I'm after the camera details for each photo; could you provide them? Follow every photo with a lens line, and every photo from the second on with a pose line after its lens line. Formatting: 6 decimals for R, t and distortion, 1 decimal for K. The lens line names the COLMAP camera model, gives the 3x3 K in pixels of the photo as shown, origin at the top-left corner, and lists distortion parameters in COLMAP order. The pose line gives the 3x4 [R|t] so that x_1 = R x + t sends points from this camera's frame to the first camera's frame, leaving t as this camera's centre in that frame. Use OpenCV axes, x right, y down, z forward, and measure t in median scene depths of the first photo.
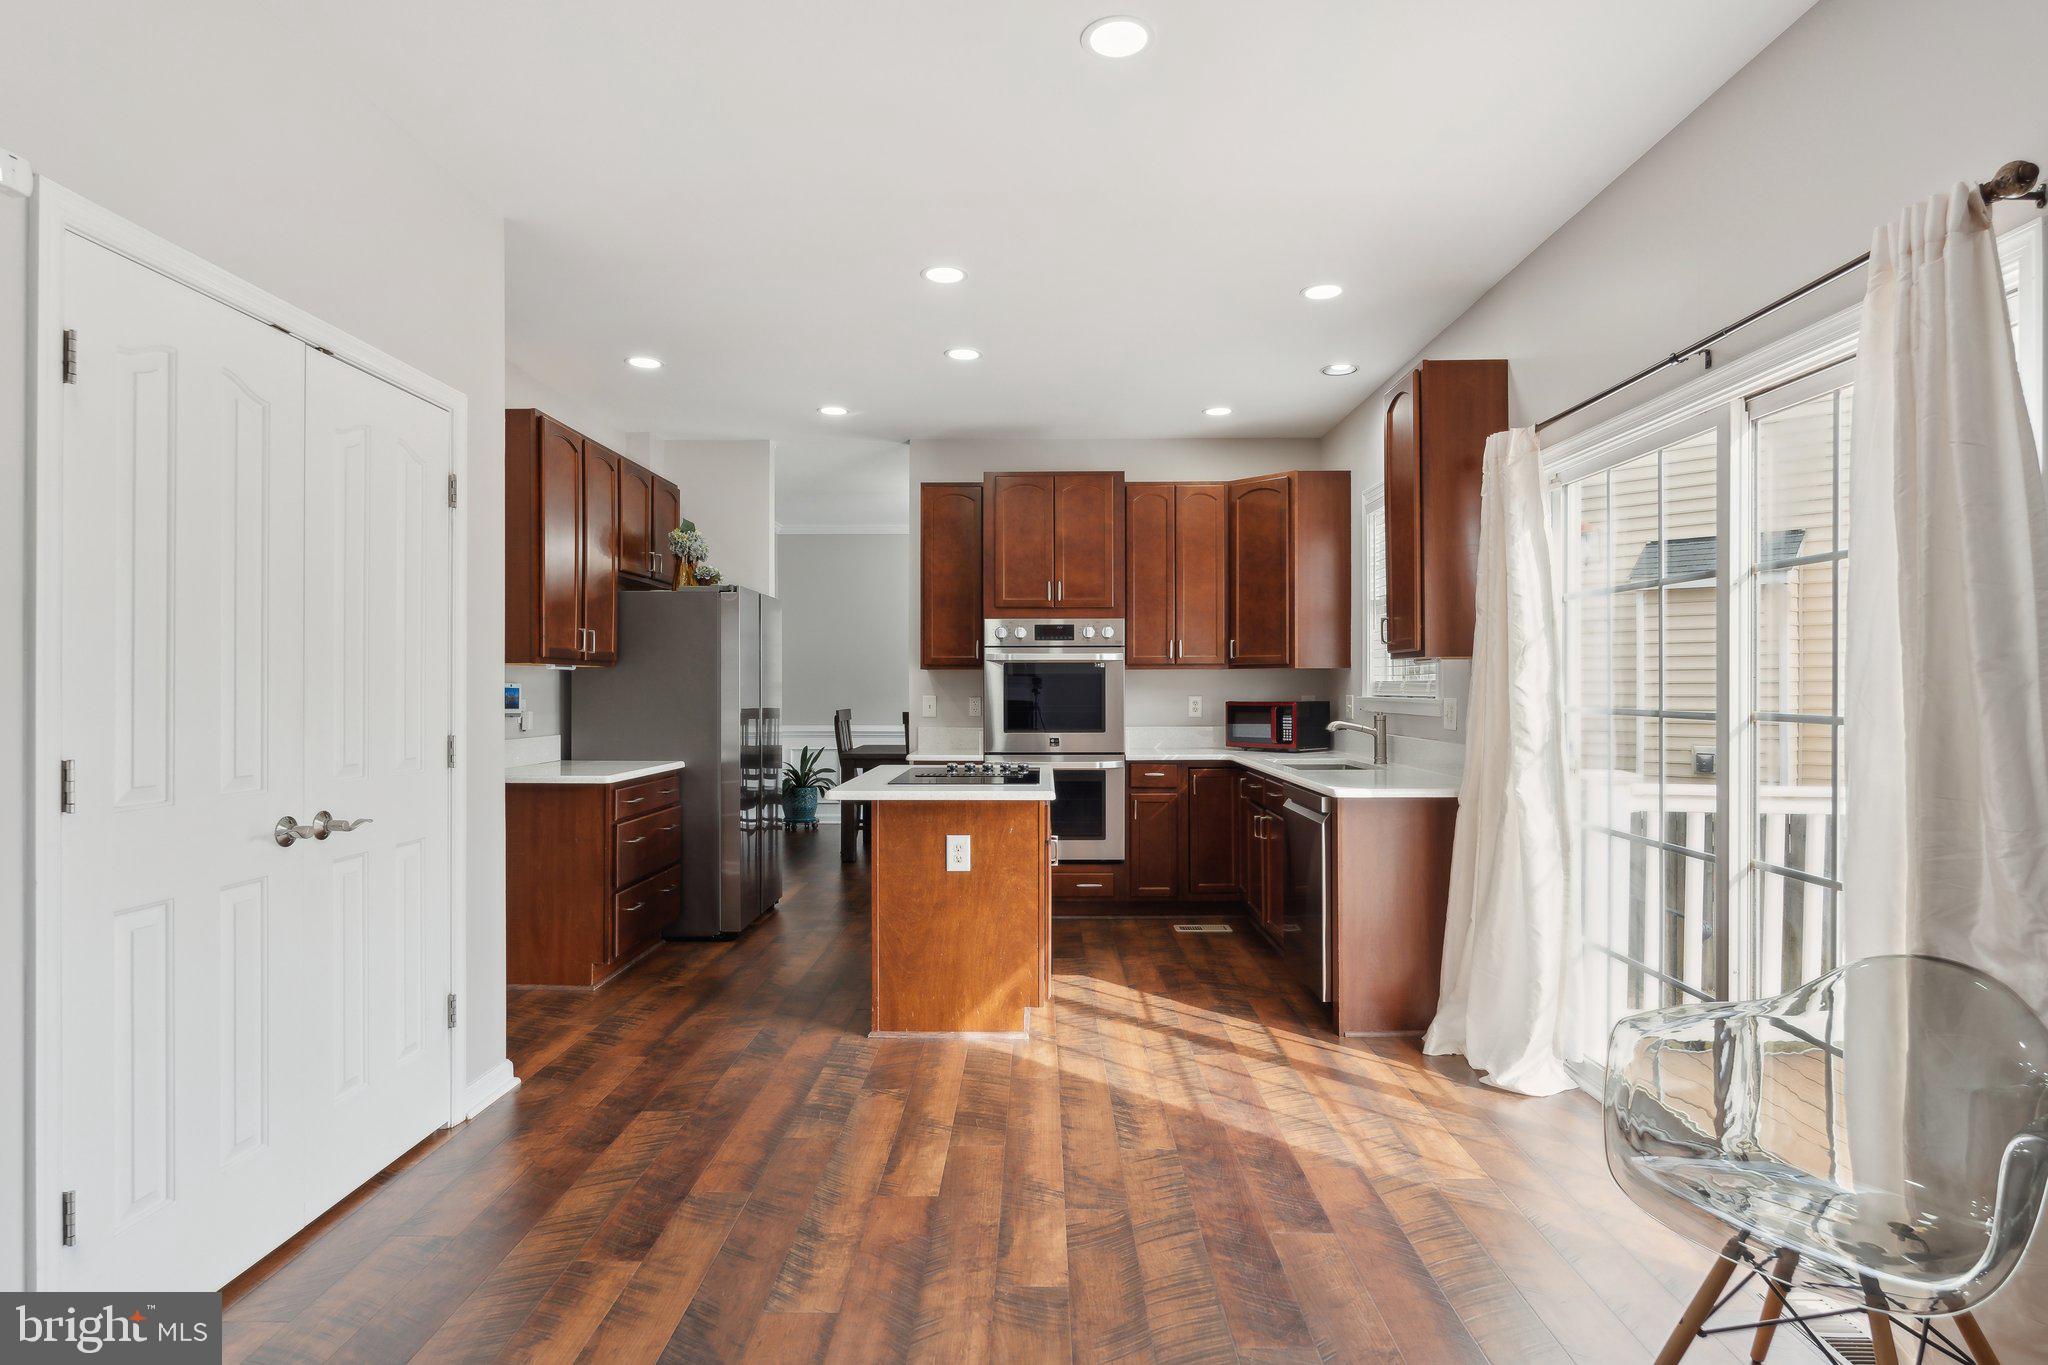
lens RADIAL K [[1088.6, 0, 1024.0], [0, 1088.6, 682.5], [0, 0, 1]] dist [0.000363, -0.000002]
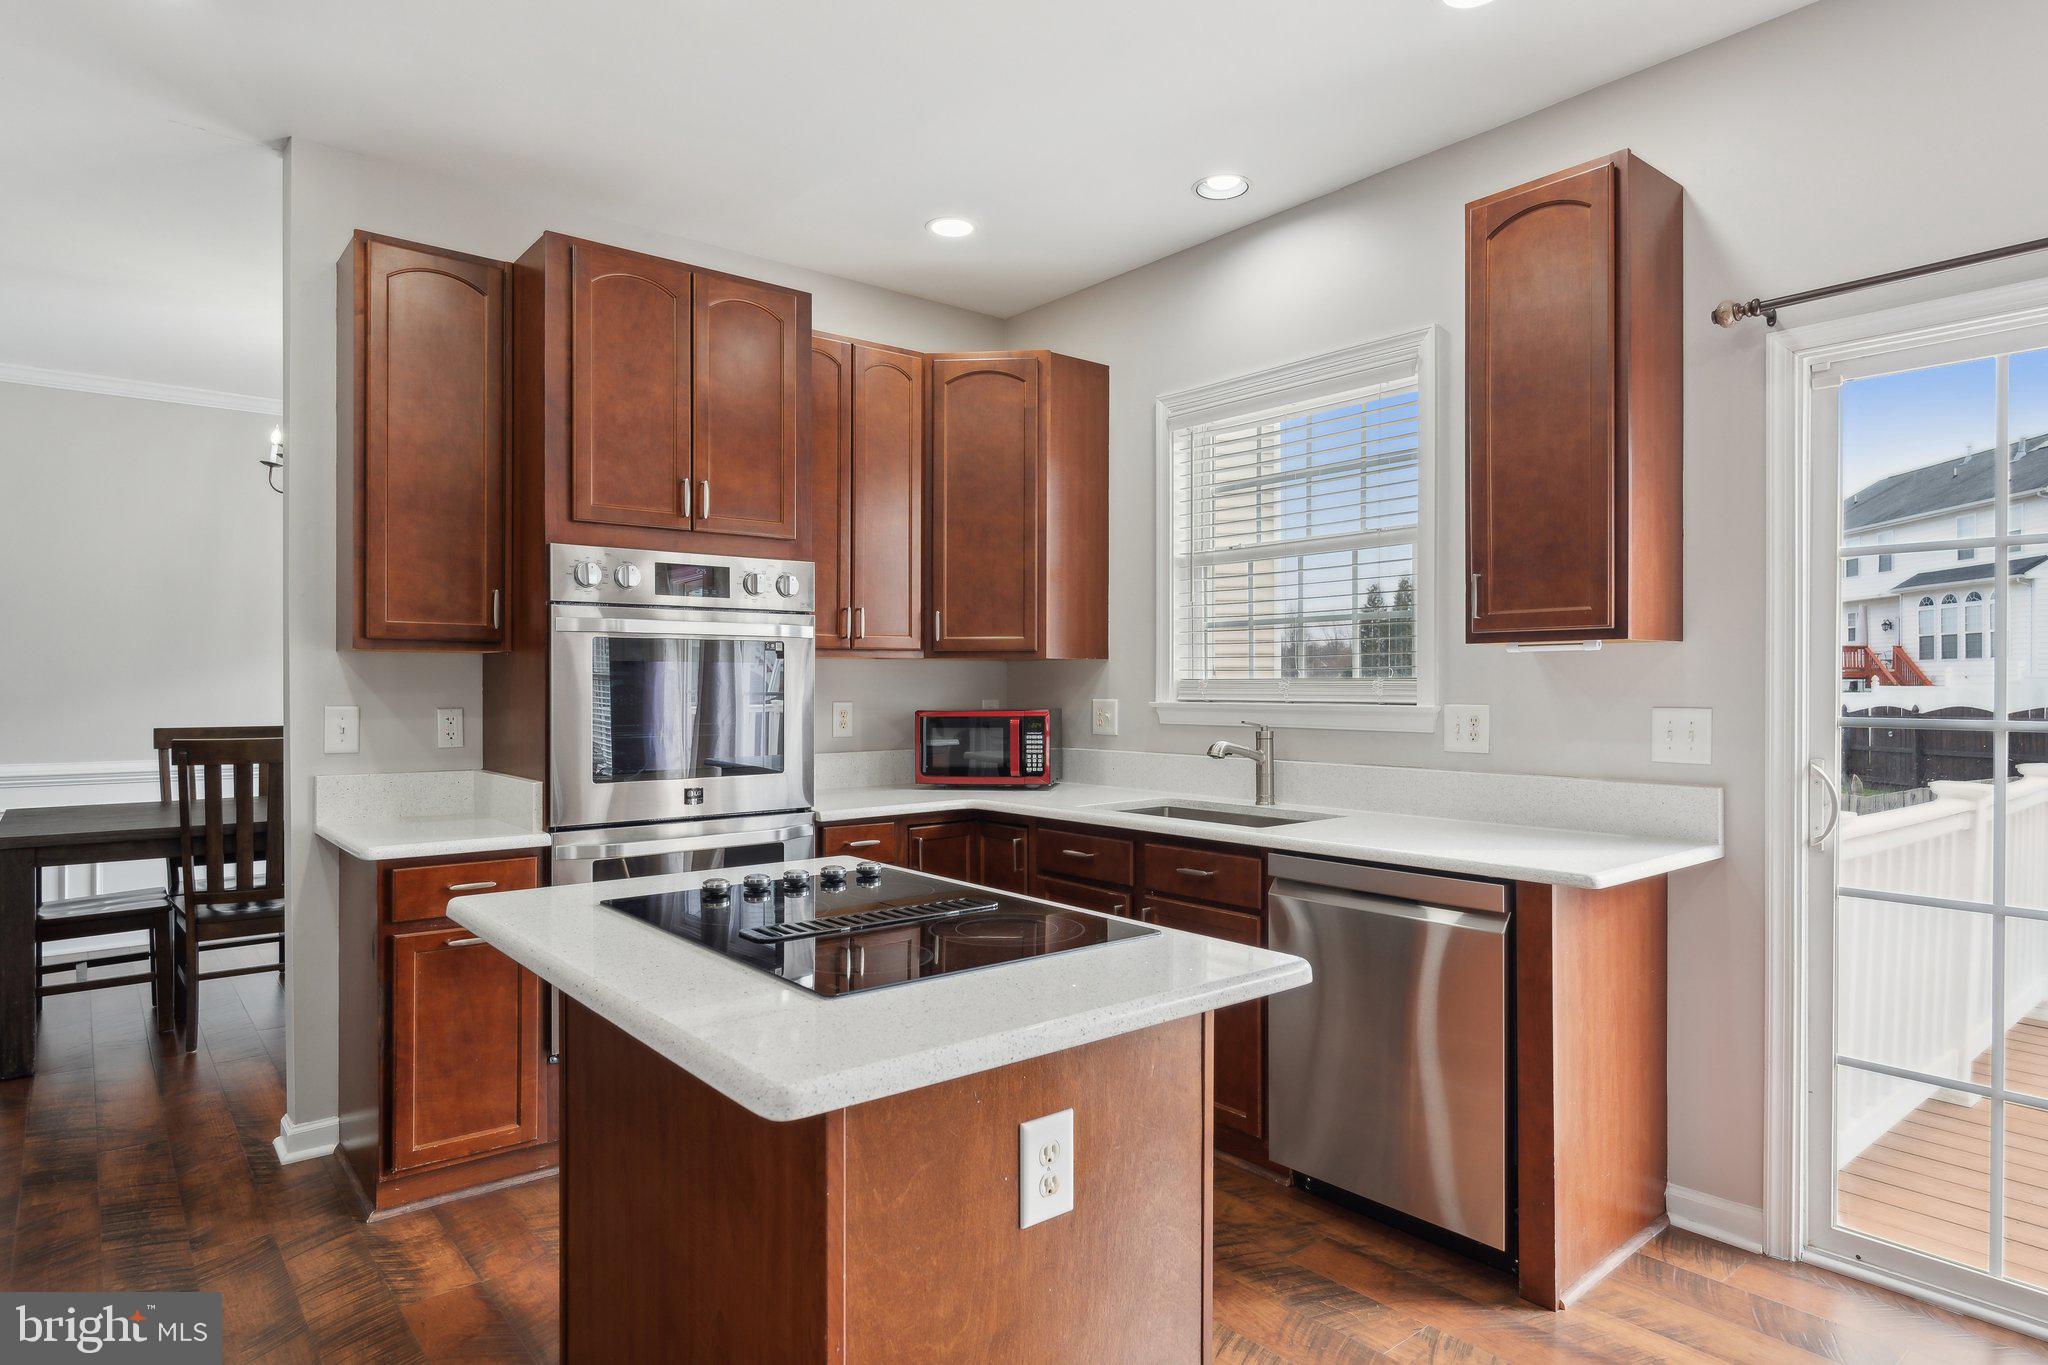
lens RADIAL K [[1169.9, 0, 1024.0], [0, 1169.9, 682.5], [0, 0, 1]] dist [-0.002495, -0.000183]
pose [[0.764103, 0.001446, 0.645093, -0.205433], [-0.002223, 0.999997, 0.000391, 0.001081], [-0.645091, -0.001732, 0.764104, 0.482103]]
